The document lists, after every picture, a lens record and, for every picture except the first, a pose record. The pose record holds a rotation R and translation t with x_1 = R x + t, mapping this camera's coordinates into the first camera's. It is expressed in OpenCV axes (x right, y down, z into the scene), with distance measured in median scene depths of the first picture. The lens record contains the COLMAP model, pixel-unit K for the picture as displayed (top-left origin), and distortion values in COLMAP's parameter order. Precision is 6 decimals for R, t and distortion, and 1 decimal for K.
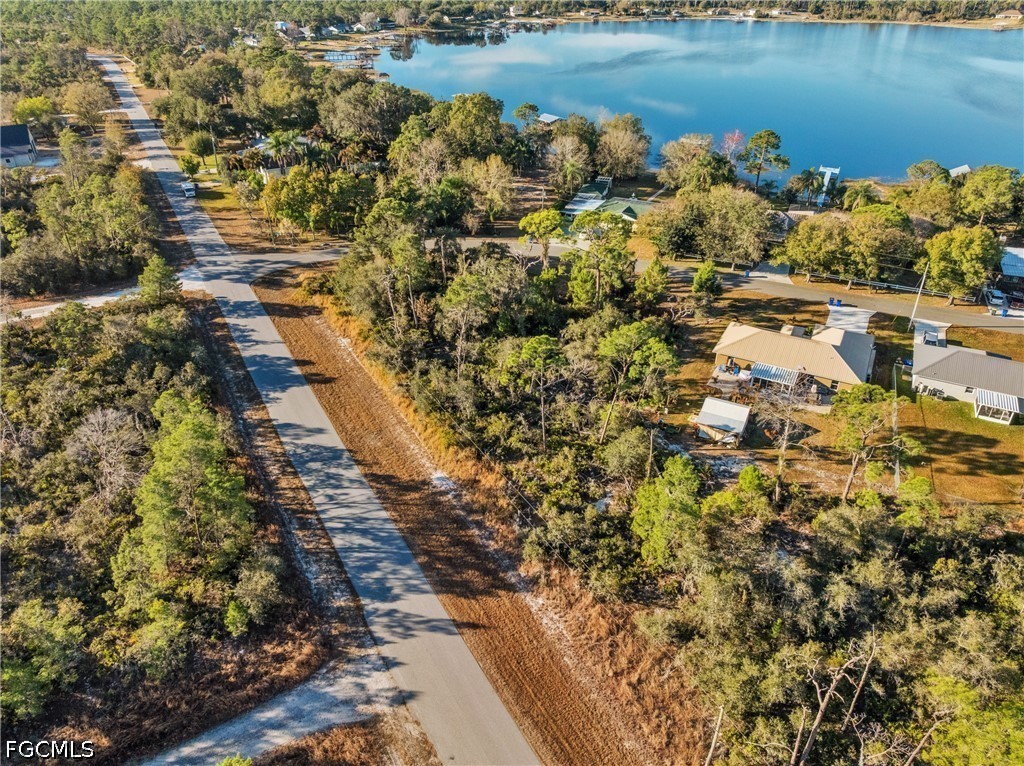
lens RADIAL K [[720.1, 0, 511.8], [0, 720.1, 385.6], [0, 0, 1]] dist [-0.036696, 0.001298]
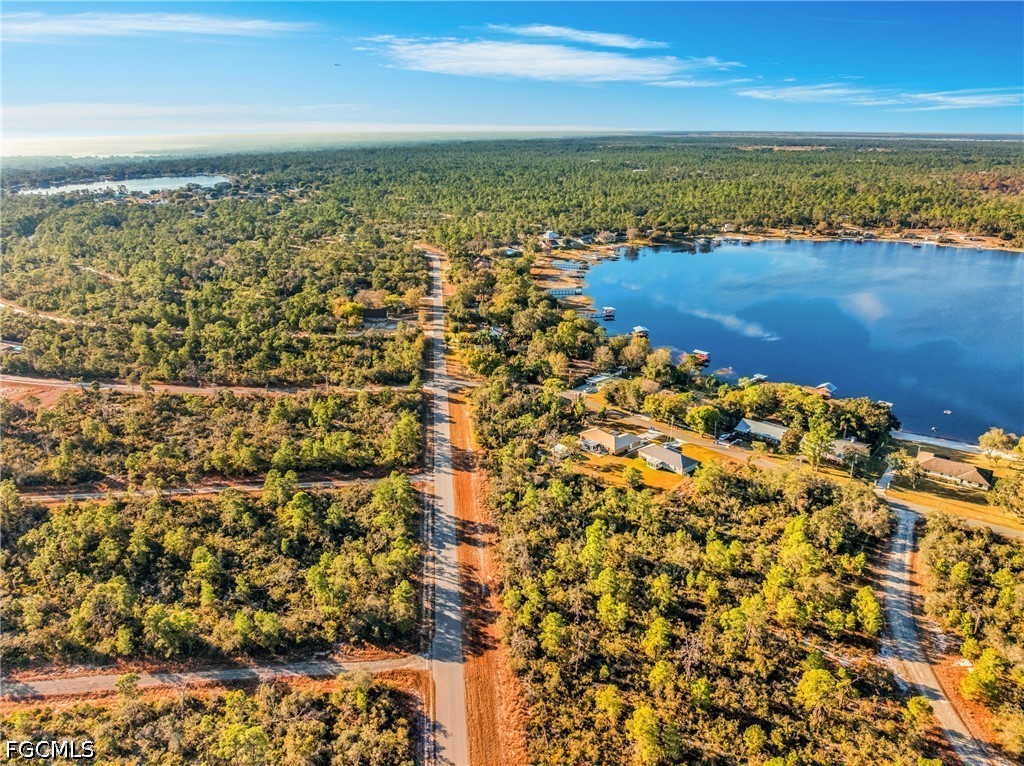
lens RADIAL K [[720.1, 0, 516.5], [0, 720.1, 382.3], [0, 0, 1]] dist [-0.036696, 0.001298]
pose [[0.921065, 0.130961, -0.366728, 1.095682], [-0.202361, 0.965578, -0.163431, 0.276041], [0.332701, 0.224742, 0.915861, -1.774896]]
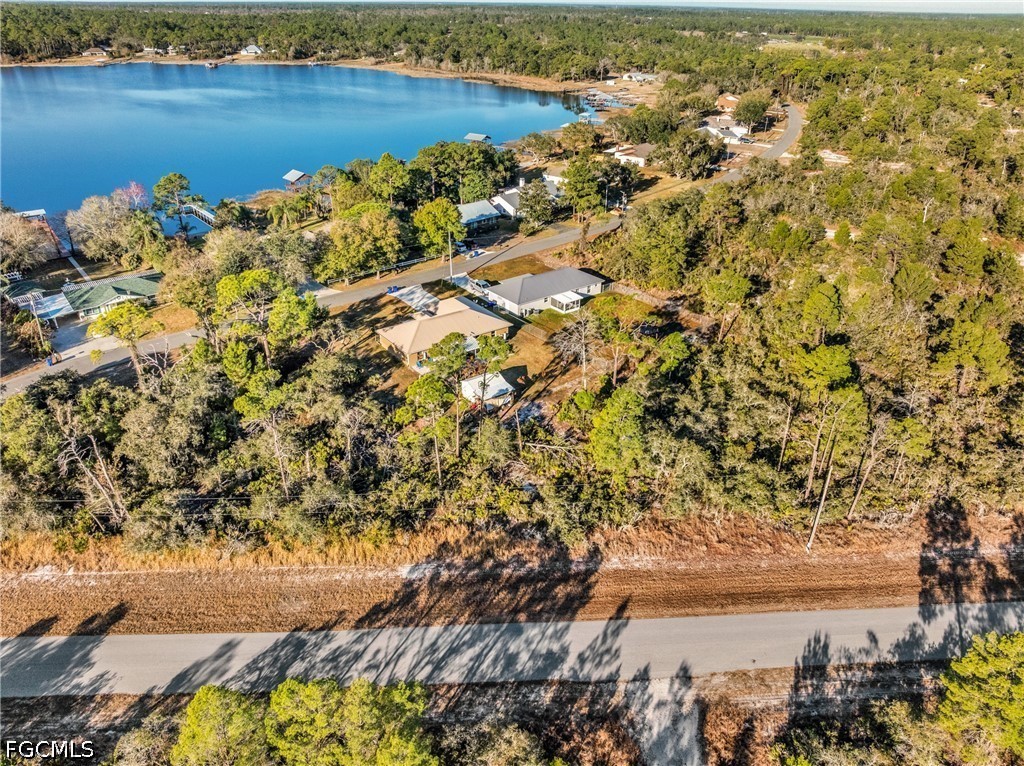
lens RADIAL K [[720.1, 0, 514.3], [0, 720.1, 385.1], [0, 0, 1]] dist [-0.036696, 0.001298]
pose [[0.430280, -0.423173, 0.797361, -0.542083], [0.459671, 0.862924, 0.209916, -0.162989], [-0.776893, 0.276201, 0.565819, 0.276910]]
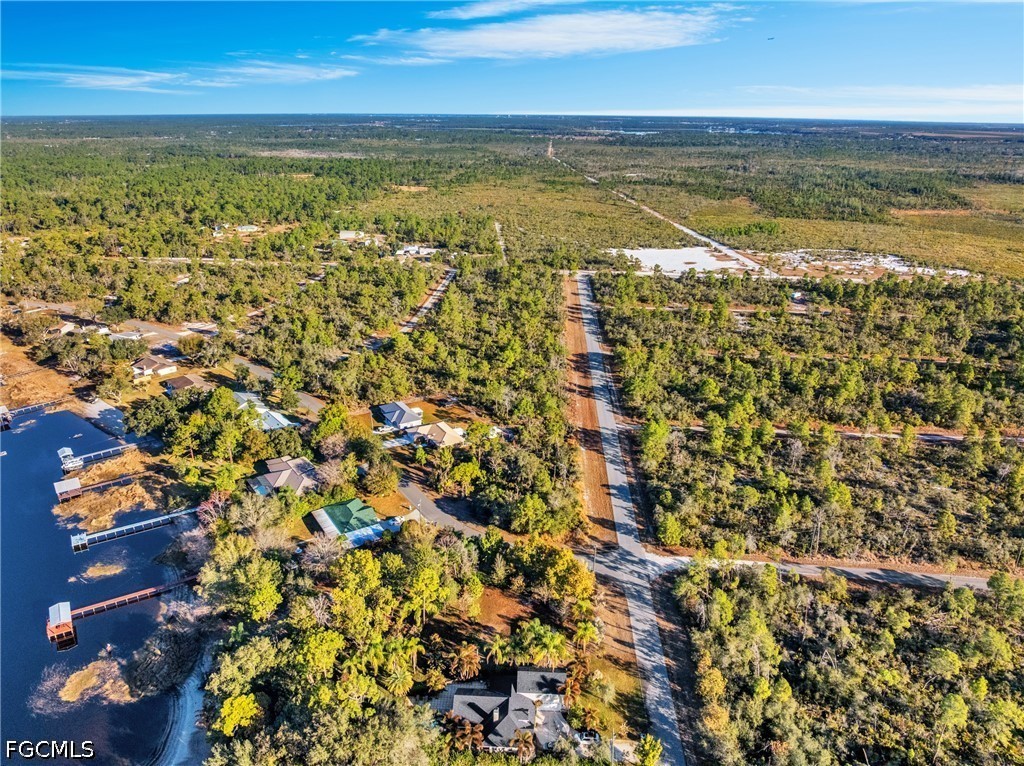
lens RADIAL K [[720.1, 0, 514.3], [0, 720.1, 383.0], [0, 0, 1]] dist [-0.036696, 0.001298]
pose [[-0.849408, -0.194077, 0.490755, -1.136174], [0.268242, 0.642063, 0.718193, -2.060976], [-0.454480, 0.741680, -0.493314, 2.092343]]
